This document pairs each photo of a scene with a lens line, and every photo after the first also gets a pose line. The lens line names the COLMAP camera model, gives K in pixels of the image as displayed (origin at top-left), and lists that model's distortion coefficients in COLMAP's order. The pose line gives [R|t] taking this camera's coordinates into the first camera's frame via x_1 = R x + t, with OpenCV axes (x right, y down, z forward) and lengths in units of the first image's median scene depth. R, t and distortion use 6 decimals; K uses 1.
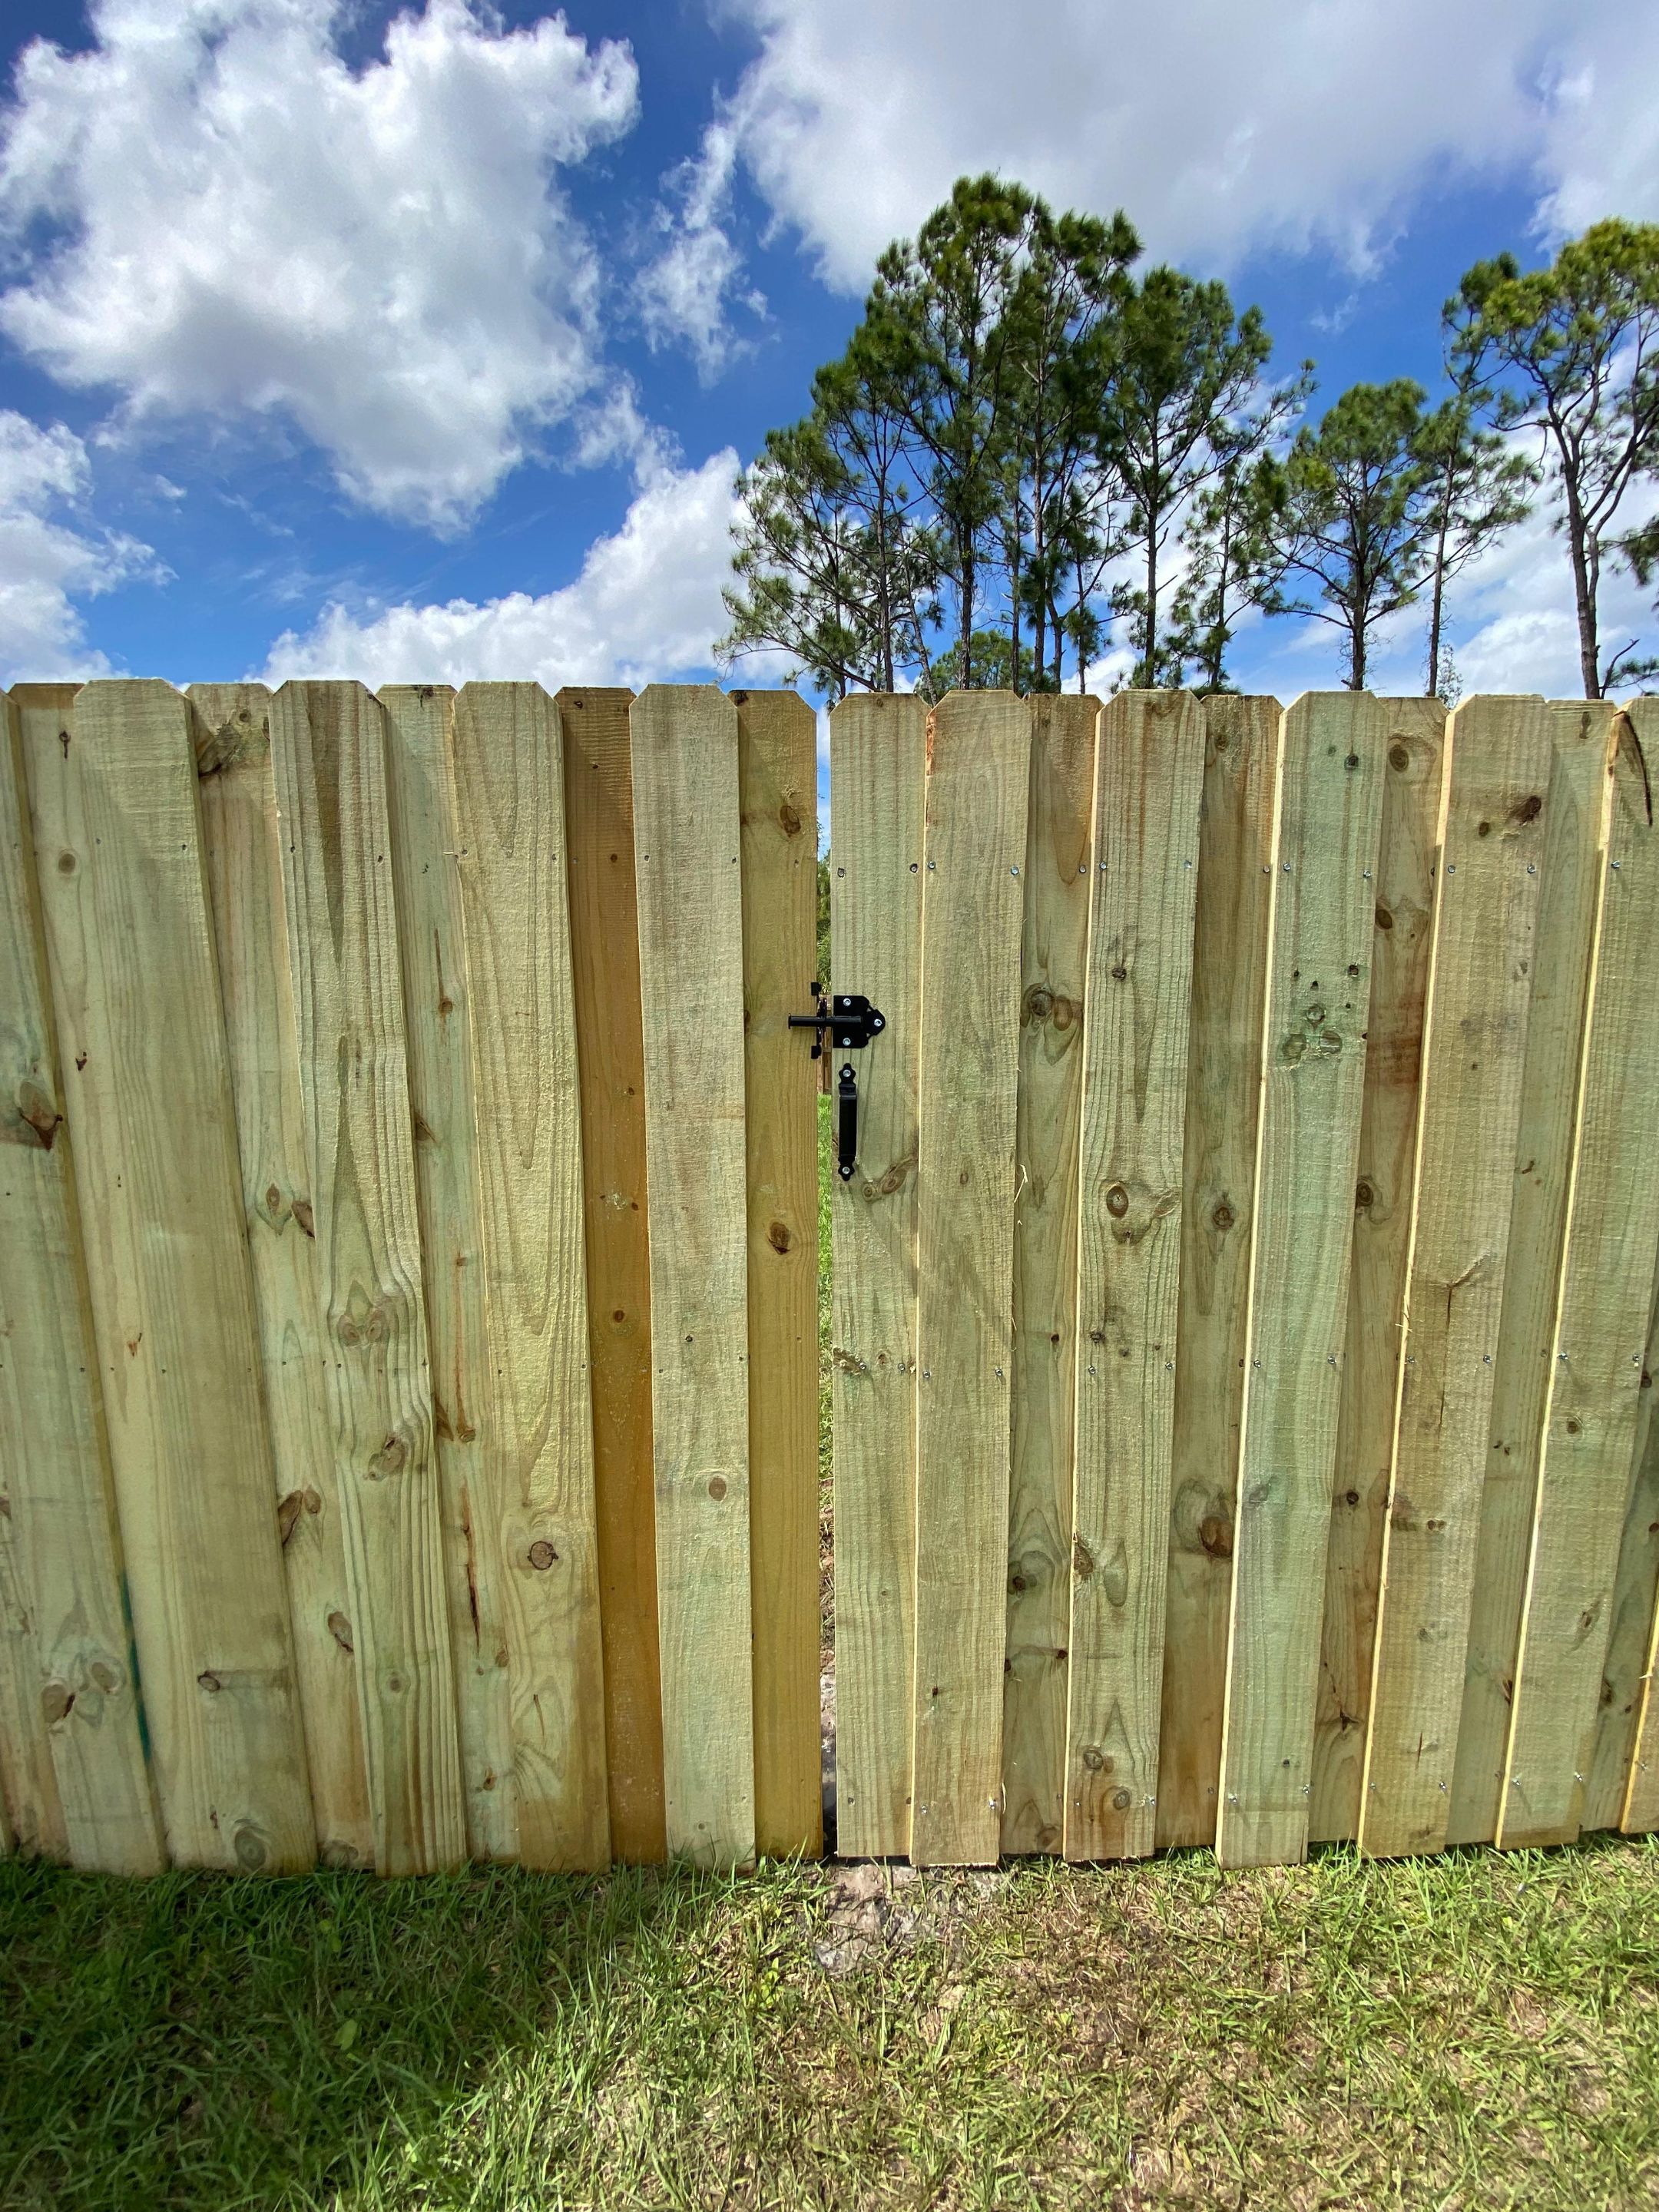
lens RADIAL K [[902.2, 0, 803.9], [0, 902.2, 1107.4], [0, 0, 1]] dist [-0.003916, -0.004840]
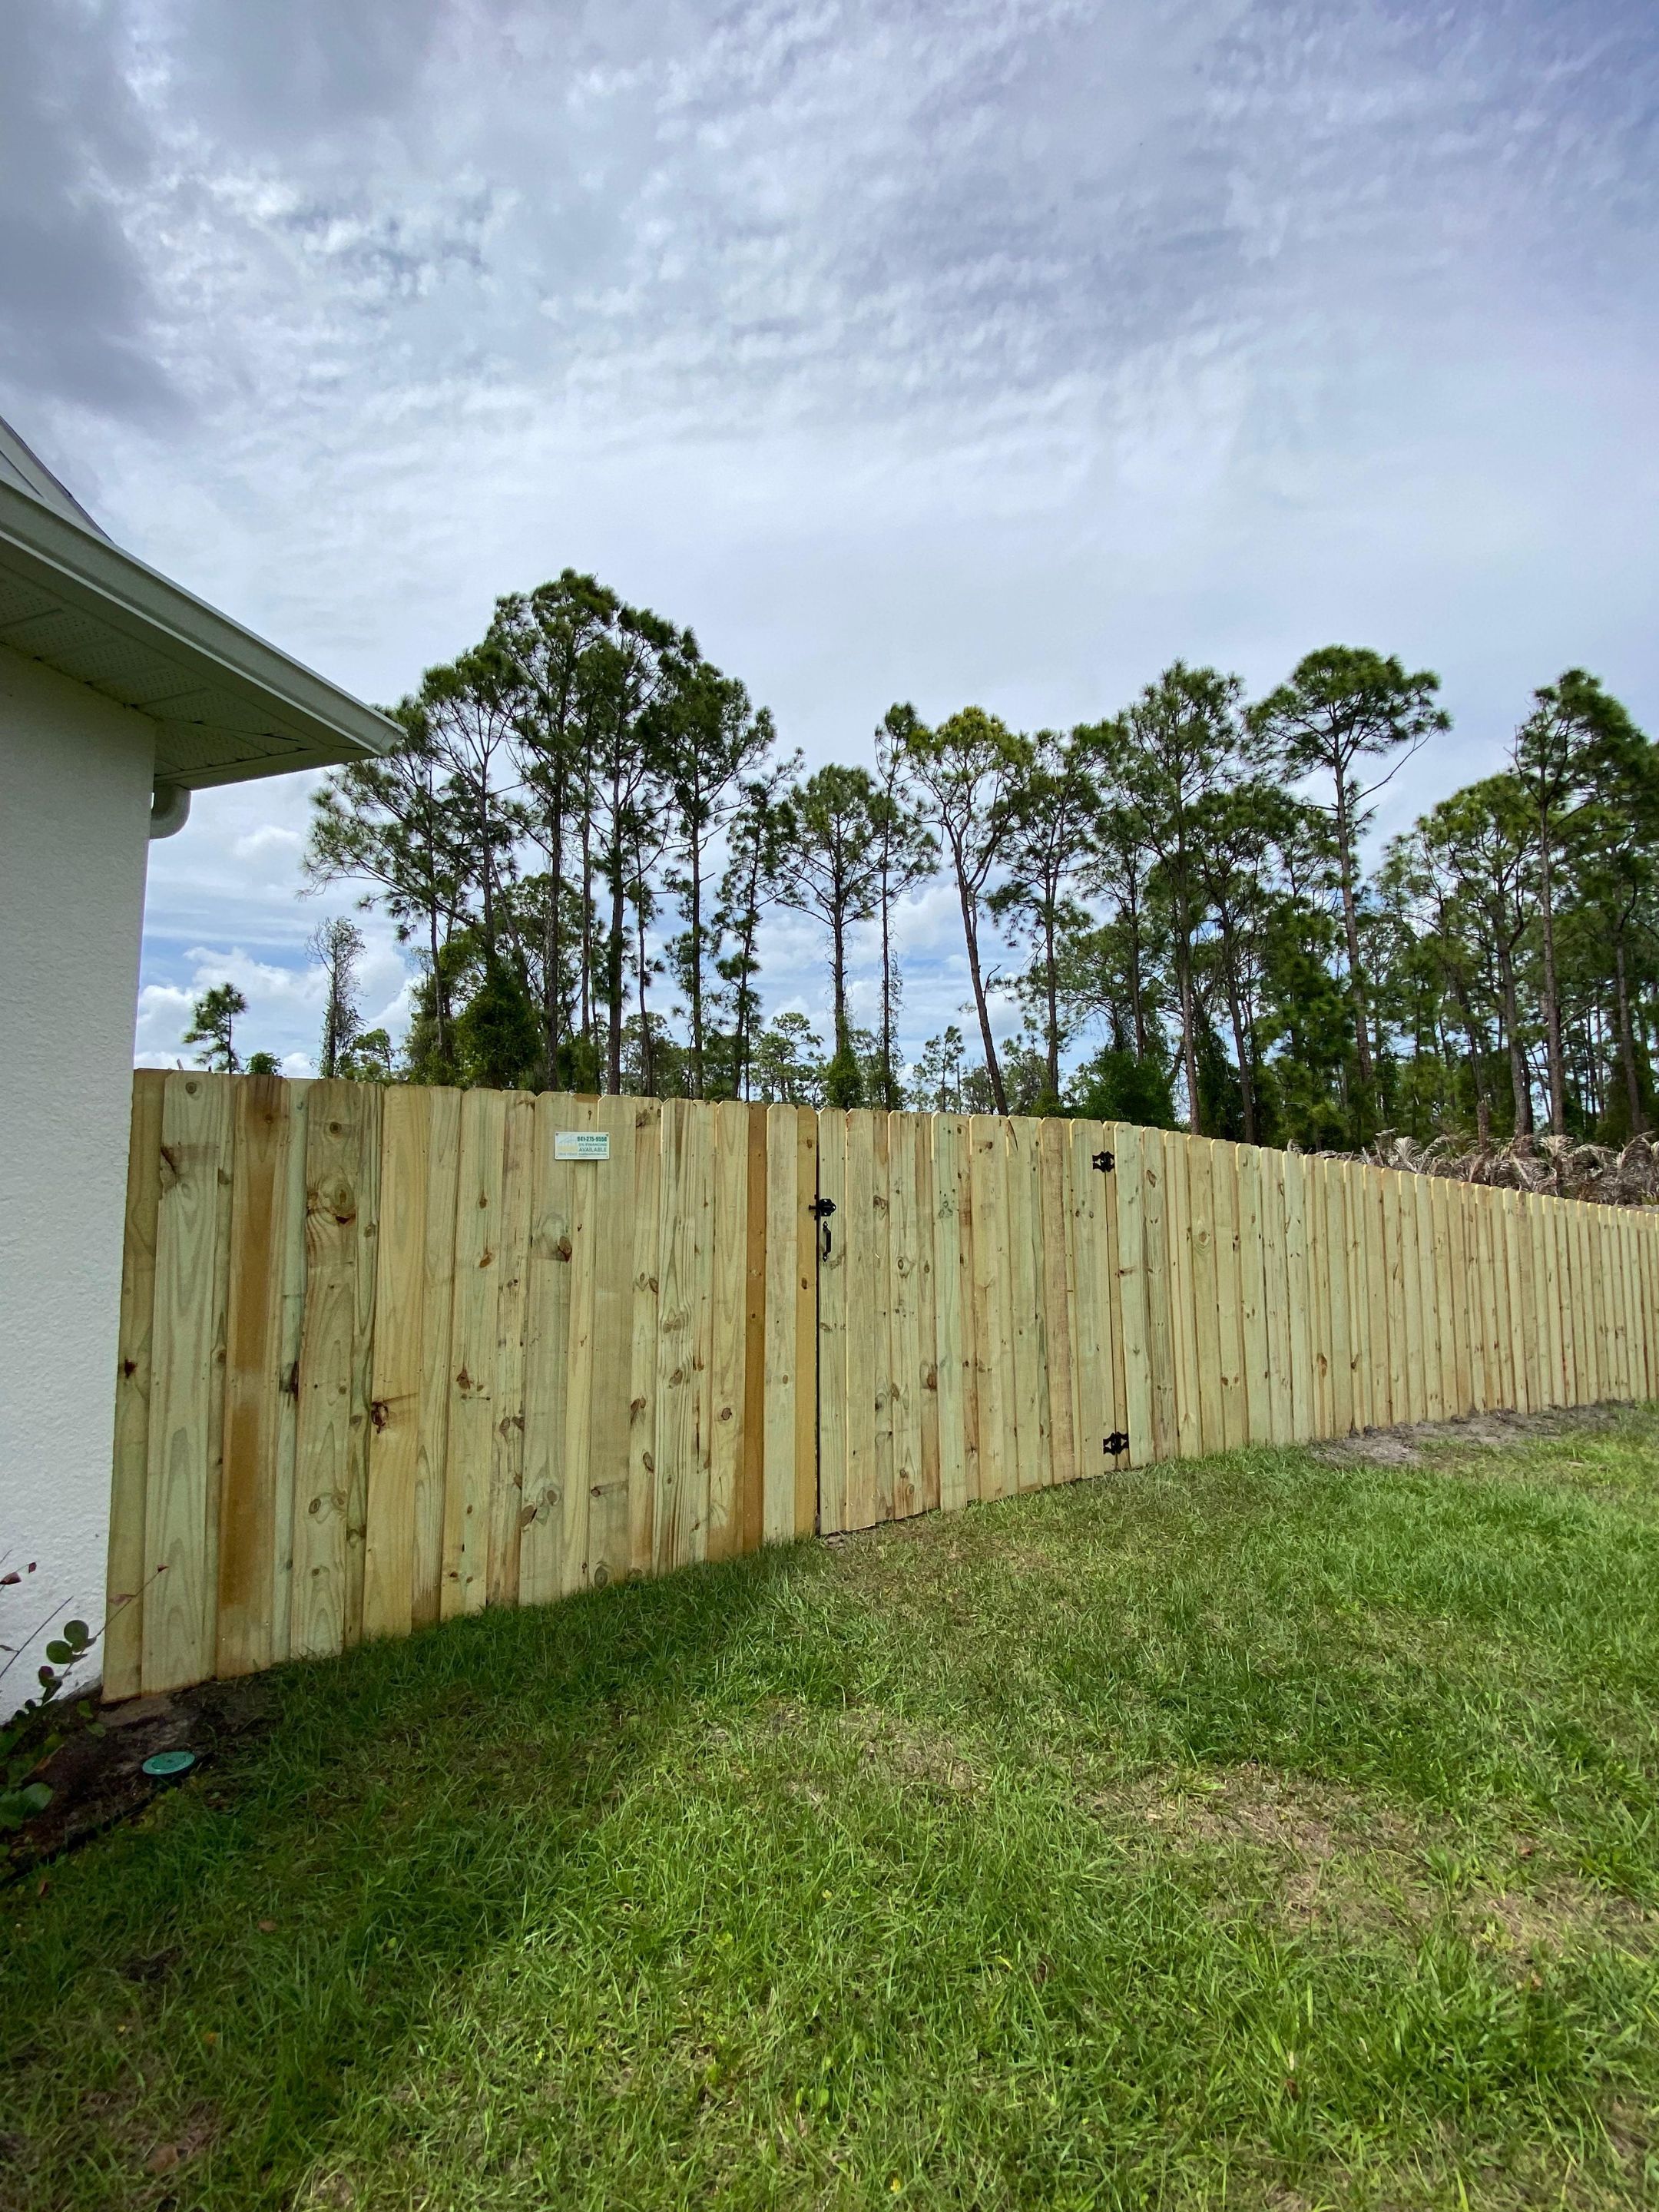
lens RADIAL K [[902.2, 0, 837.0], [0, 902.2, 1093.8], [0, 0, 1]] dist [-0.003916, -0.004840]
pose [[0.858096, 0.052213, 0.510827, -1.431449], [0.071872, 0.972811, -0.220165, 0.196002], [-0.508434, 0.225638, 0.831013, -1.576750]]
